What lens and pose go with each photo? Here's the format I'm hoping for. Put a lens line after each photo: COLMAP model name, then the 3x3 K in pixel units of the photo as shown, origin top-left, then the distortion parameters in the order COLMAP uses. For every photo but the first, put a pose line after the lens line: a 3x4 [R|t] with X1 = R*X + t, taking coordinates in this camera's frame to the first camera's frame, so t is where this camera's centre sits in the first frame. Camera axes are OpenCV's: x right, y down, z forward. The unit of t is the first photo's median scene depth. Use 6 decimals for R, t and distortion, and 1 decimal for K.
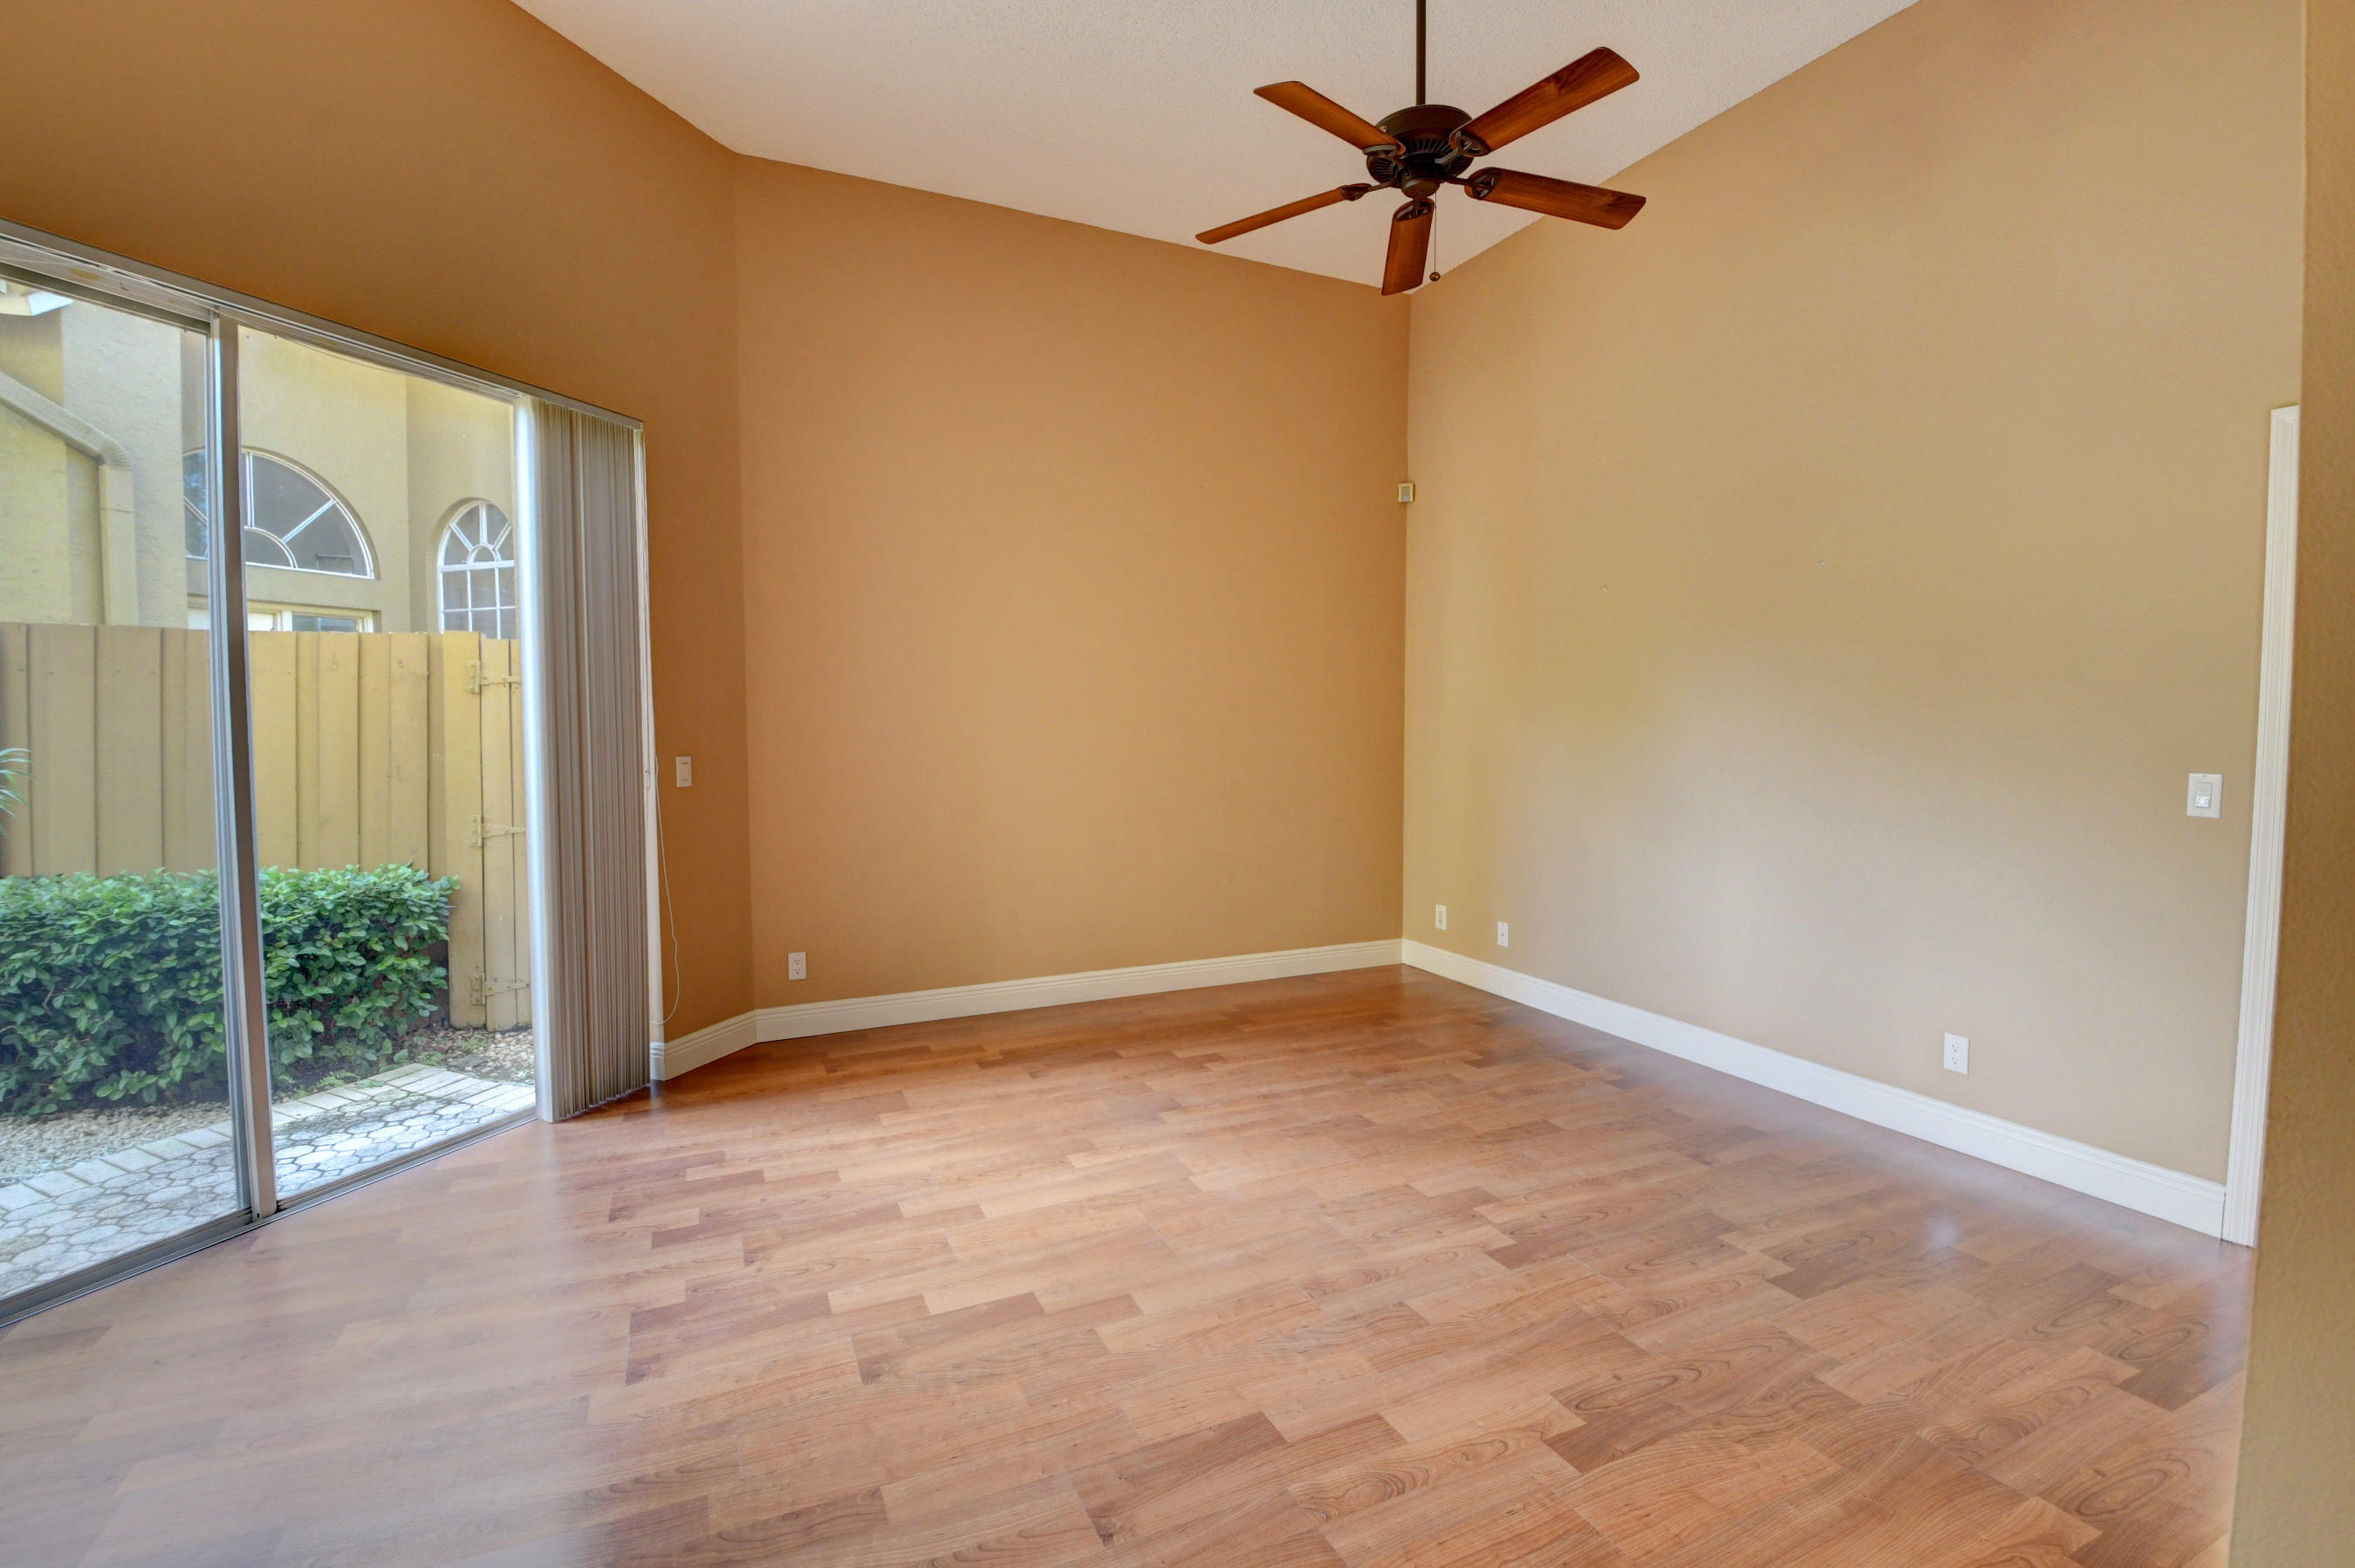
lens RADIAL K [[1038.5, 0, 1177.8], [0, 1038.5, 771.9], [0, 0, 1]] dist [0.015444, -0.024521]
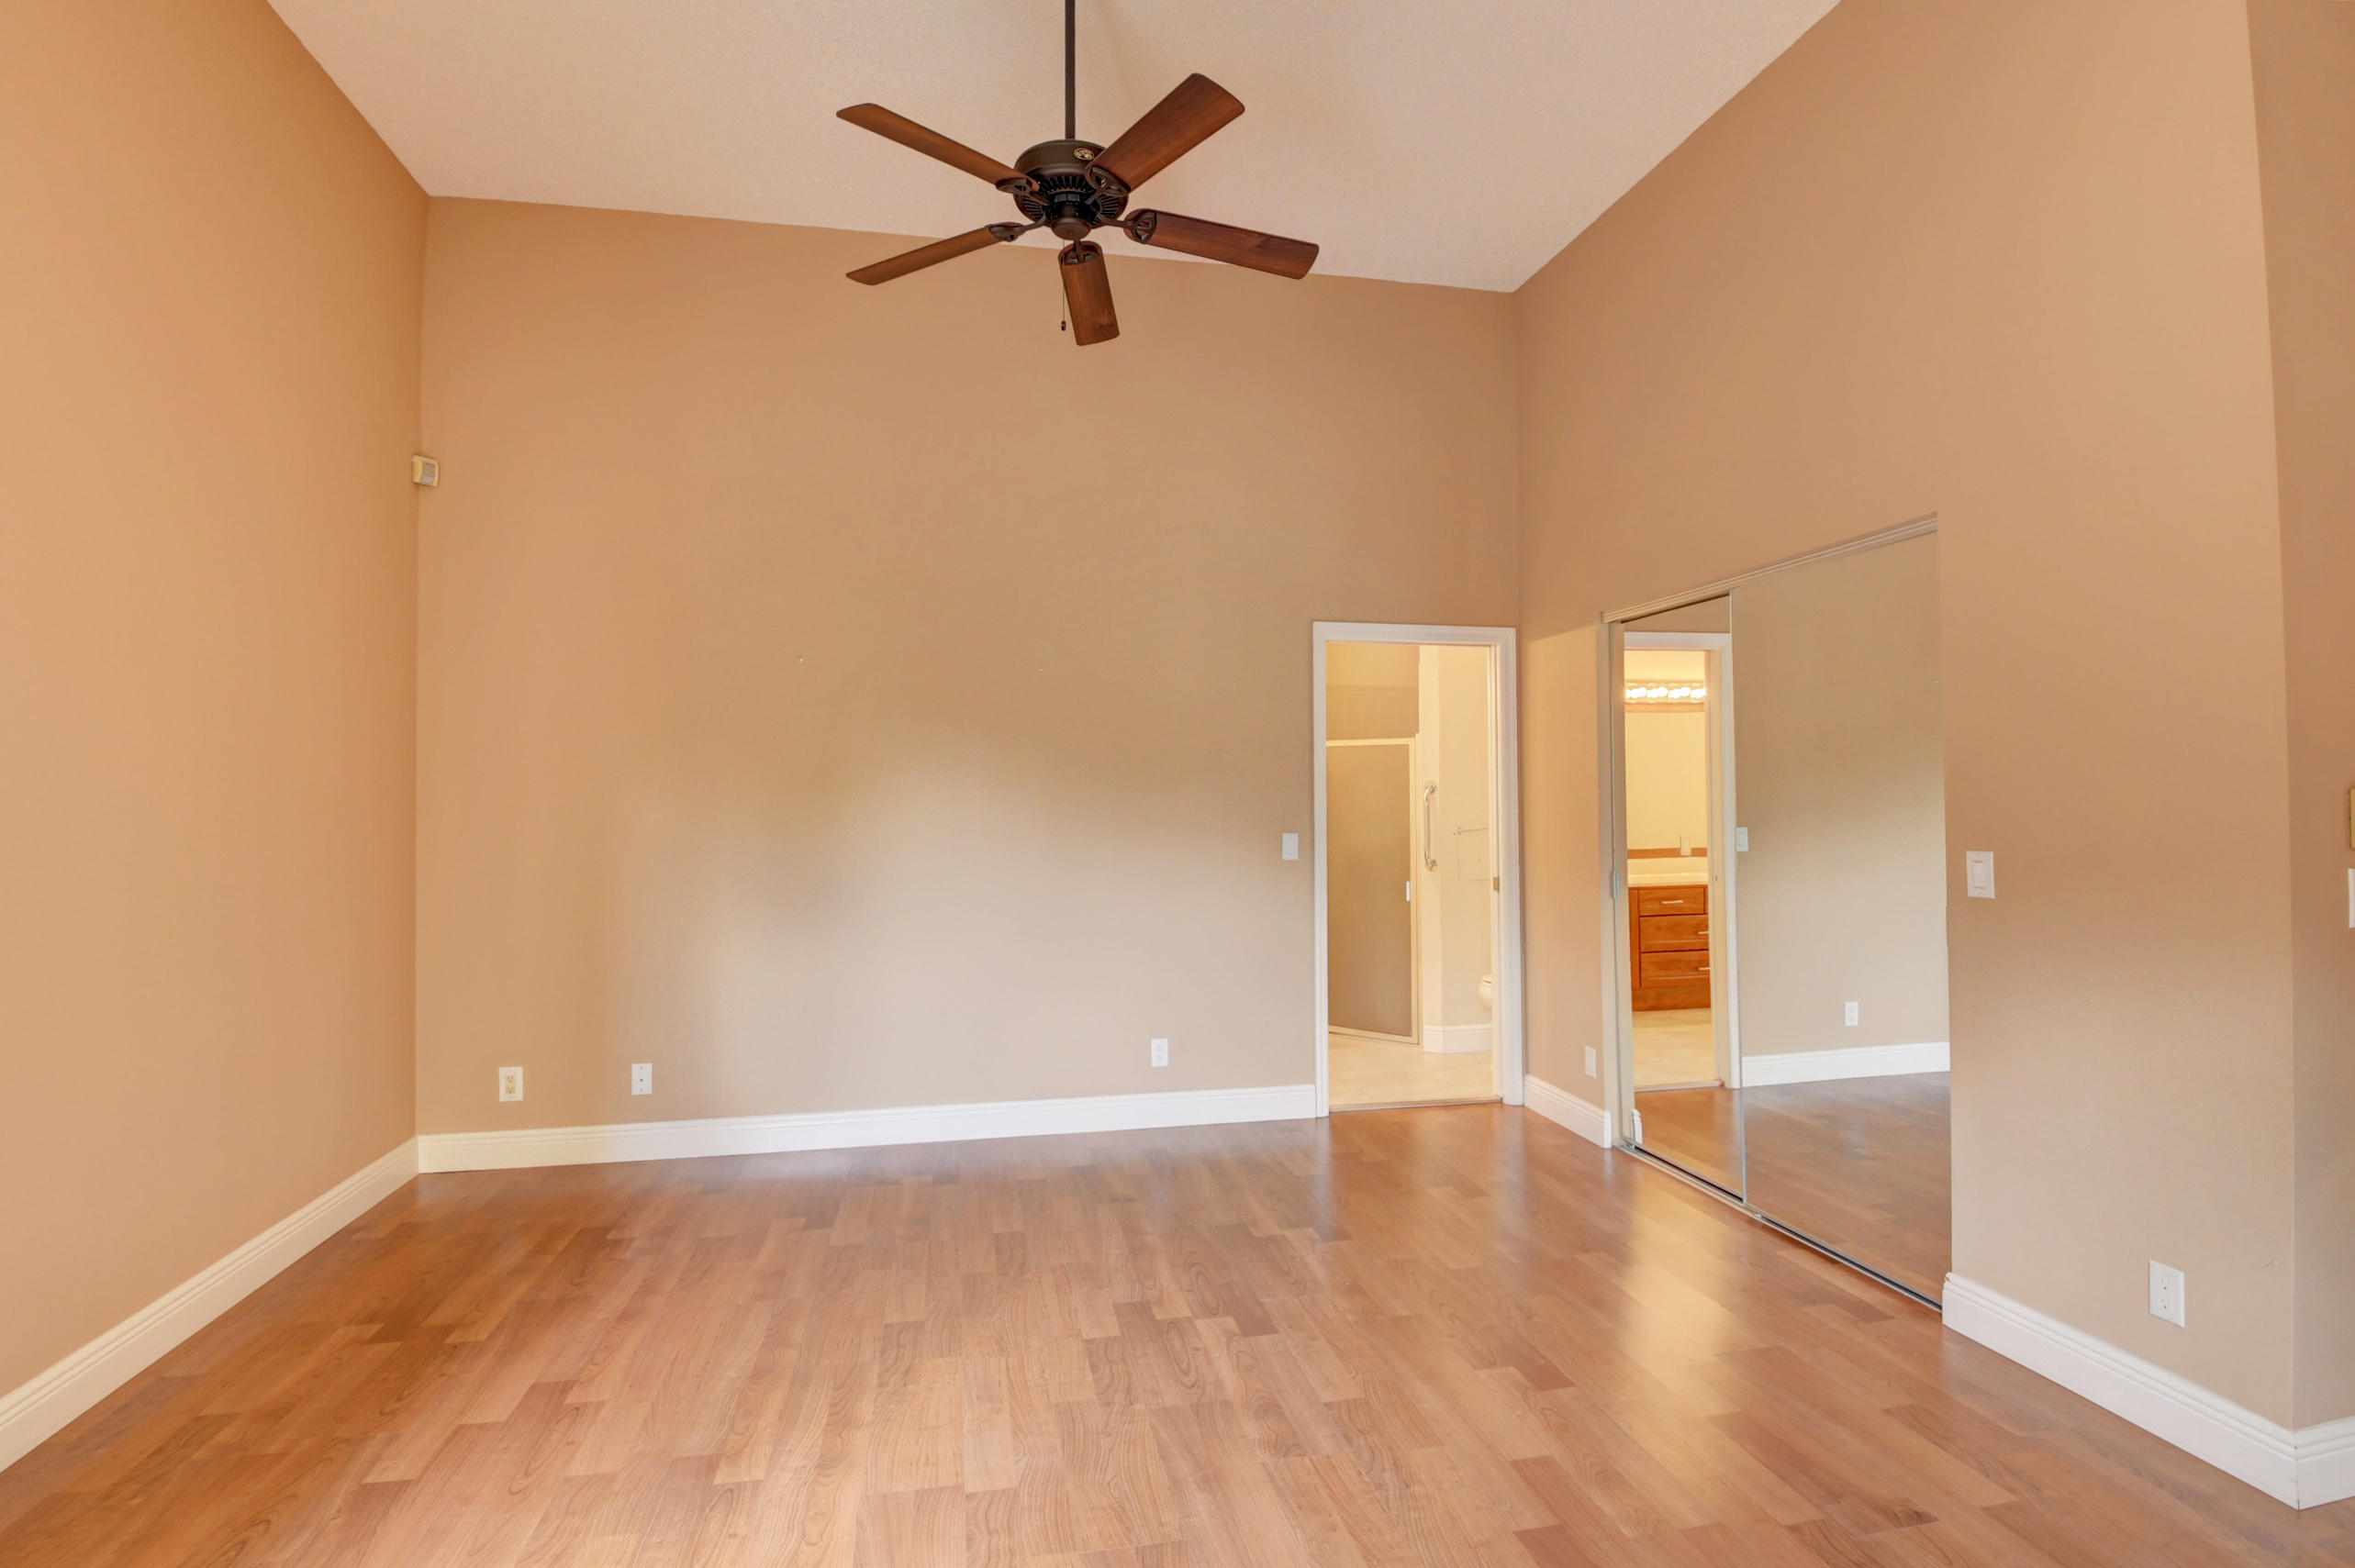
lens RADIAL K [[1091.4, 0, 1164.9], [0, 1091.4, 773.4], [0, 0, 1]] dist [0.028291, -0.037667]
pose [[0.243104, 0.021222, 0.969768, -0.522718], [0.052271, 0.998021, -0.034944, -0.030370], [-0.968591, 0.059186, 0.241514, 0.546764]]
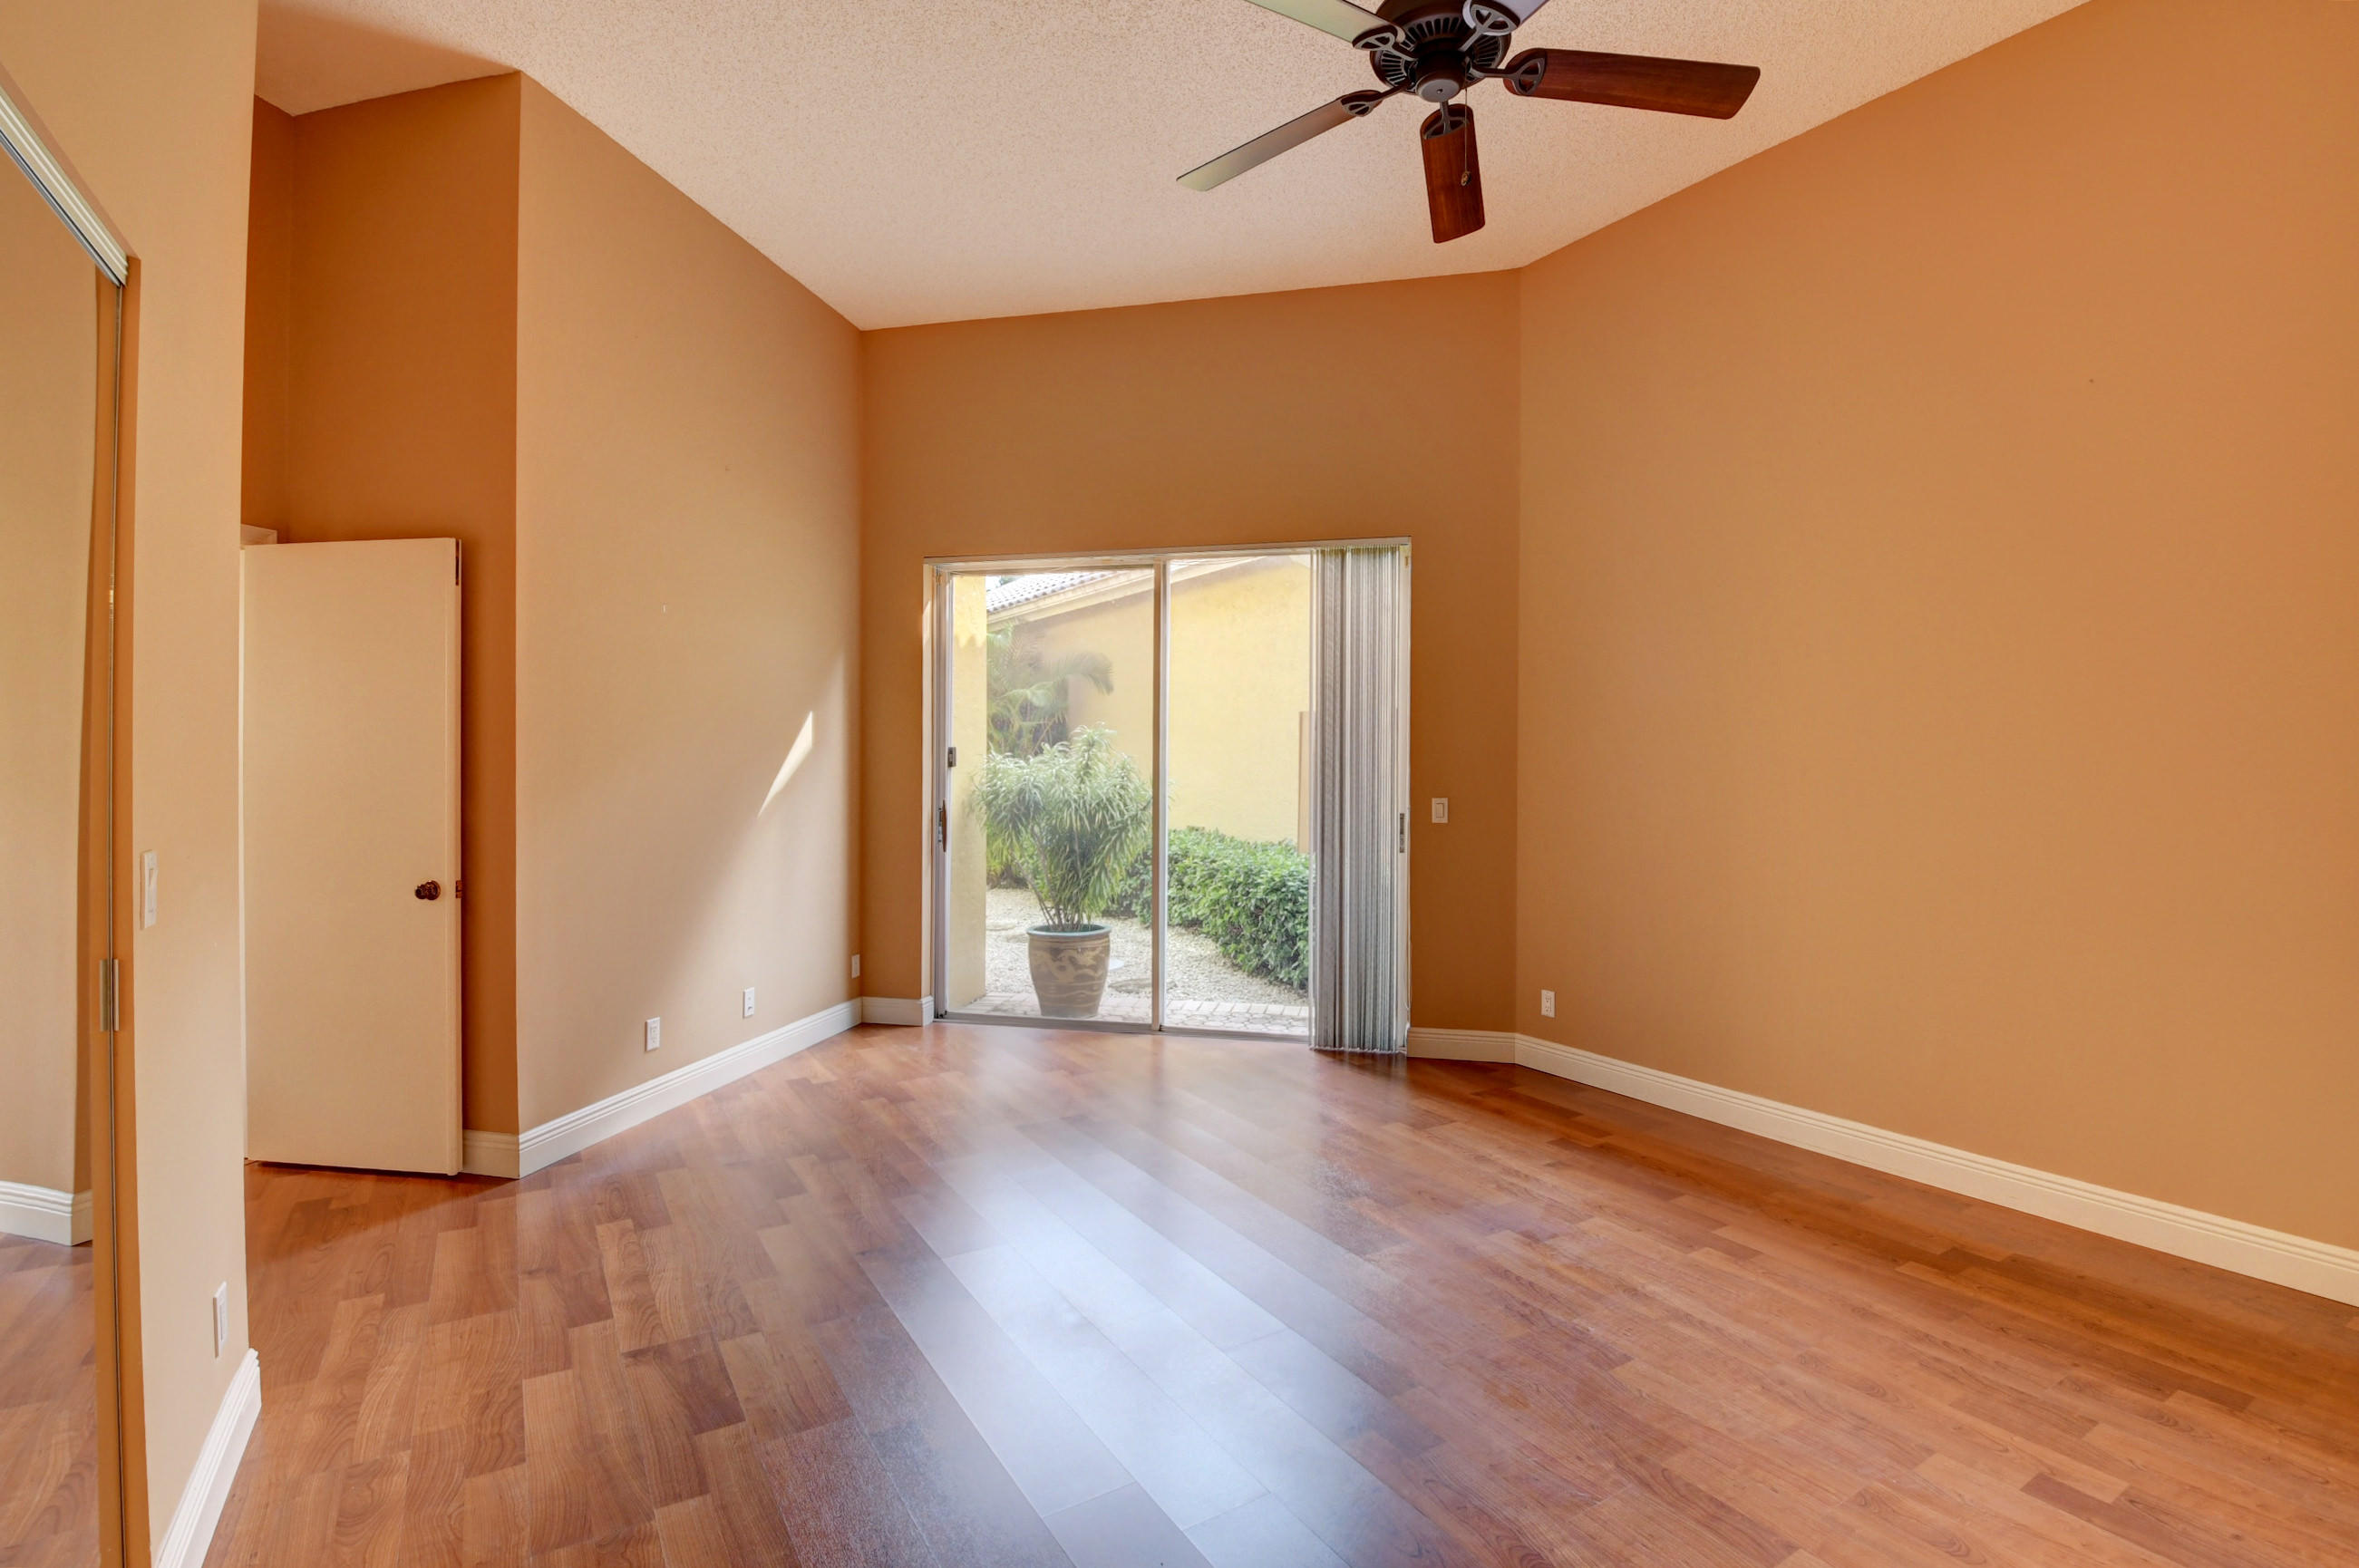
lens RADIAL K [[1055.8, 0, 1136.4], [0, 1055.8, 778.8], [0, 0, 1]] dist [-0.002693, -0.020027]
pose [[0.090689, 0.012320, -0.995803, 0.756104], [-0.052766, 0.998578, 0.007549, -0.029121], [0.994480, 0.051860, 0.091211, 0.560902]]
